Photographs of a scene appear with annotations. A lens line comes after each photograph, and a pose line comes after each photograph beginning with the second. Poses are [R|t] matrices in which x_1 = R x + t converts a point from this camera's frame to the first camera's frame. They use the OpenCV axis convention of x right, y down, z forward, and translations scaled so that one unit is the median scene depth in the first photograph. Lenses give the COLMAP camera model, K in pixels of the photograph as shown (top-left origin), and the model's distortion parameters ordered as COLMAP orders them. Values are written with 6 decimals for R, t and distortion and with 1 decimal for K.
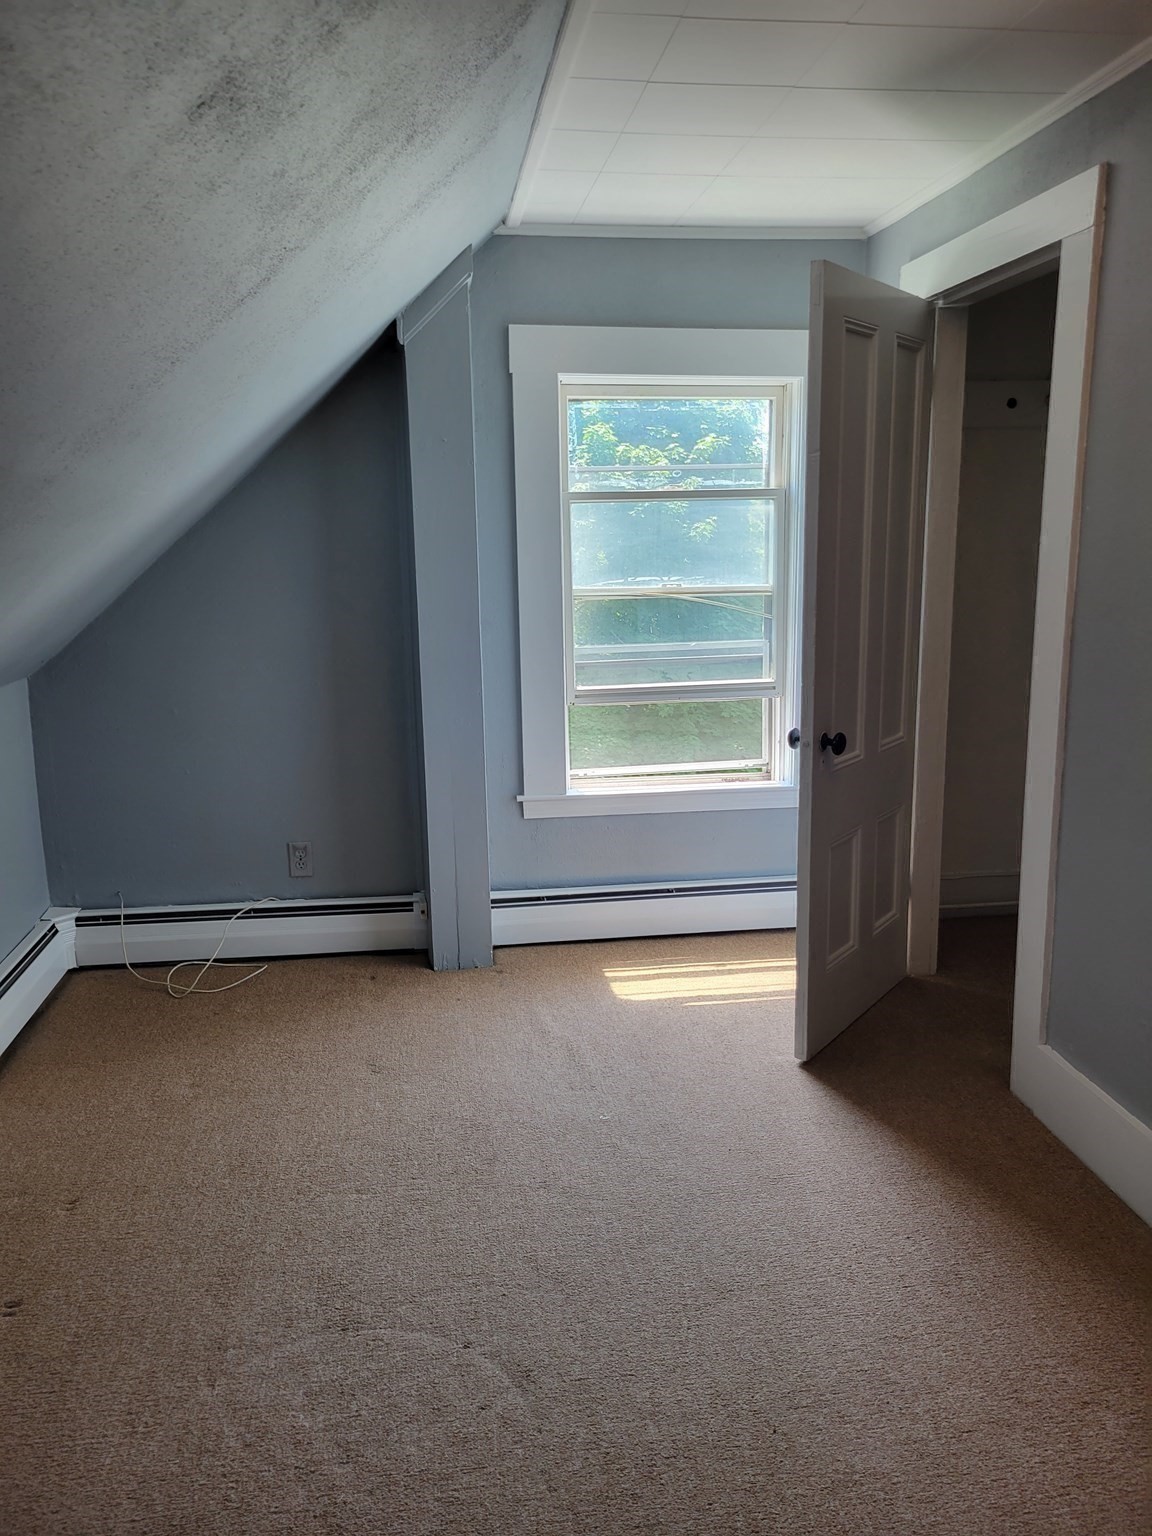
lens RADIAL K [[1148.0, 0, 577.7], [0, 1148.0, 758.3], [0, 0, 1]] dist [0.037856, -0.001696]
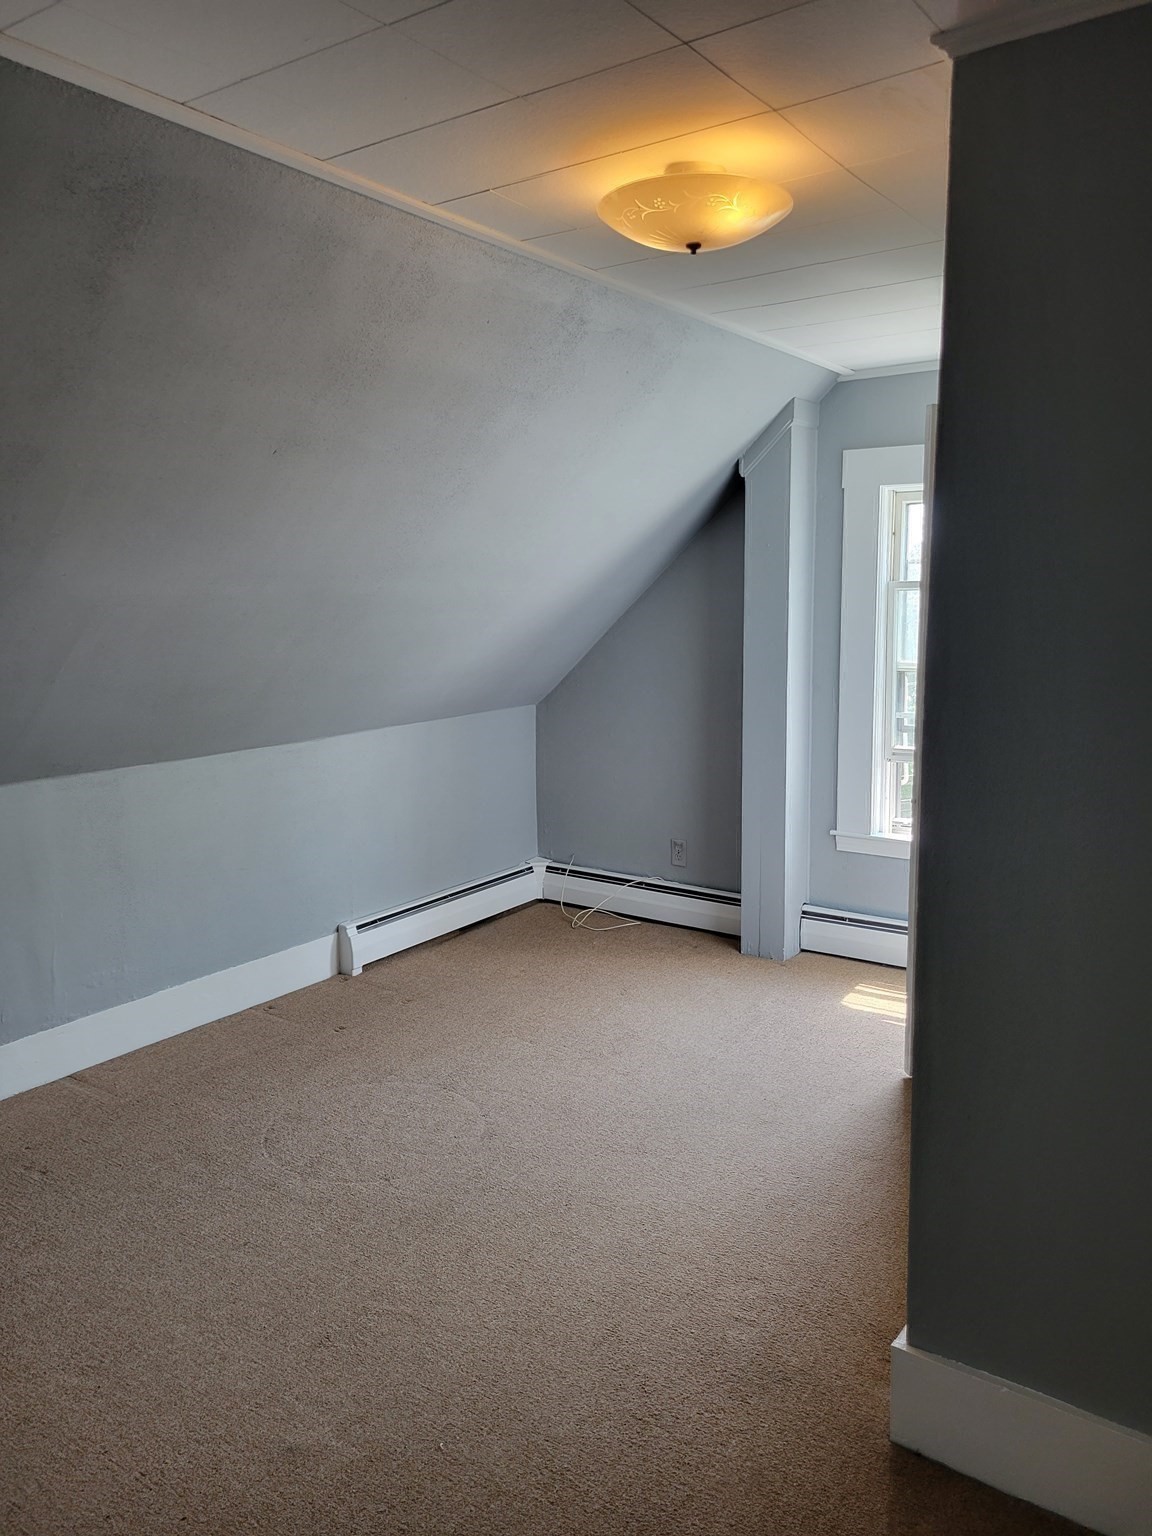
lens RADIAL K [[1148.0, 0, 567.6], [0, 1148.0, 771.4], [0, 0, 1]] dist [0.037856, -0.001696]
pose [[0.734455, 0.110752, -0.669559, 0.572063], [-0.134686, 0.990757, 0.016141, -0.011324], [0.665158, 0.078326, 0.742583, -0.097133]]
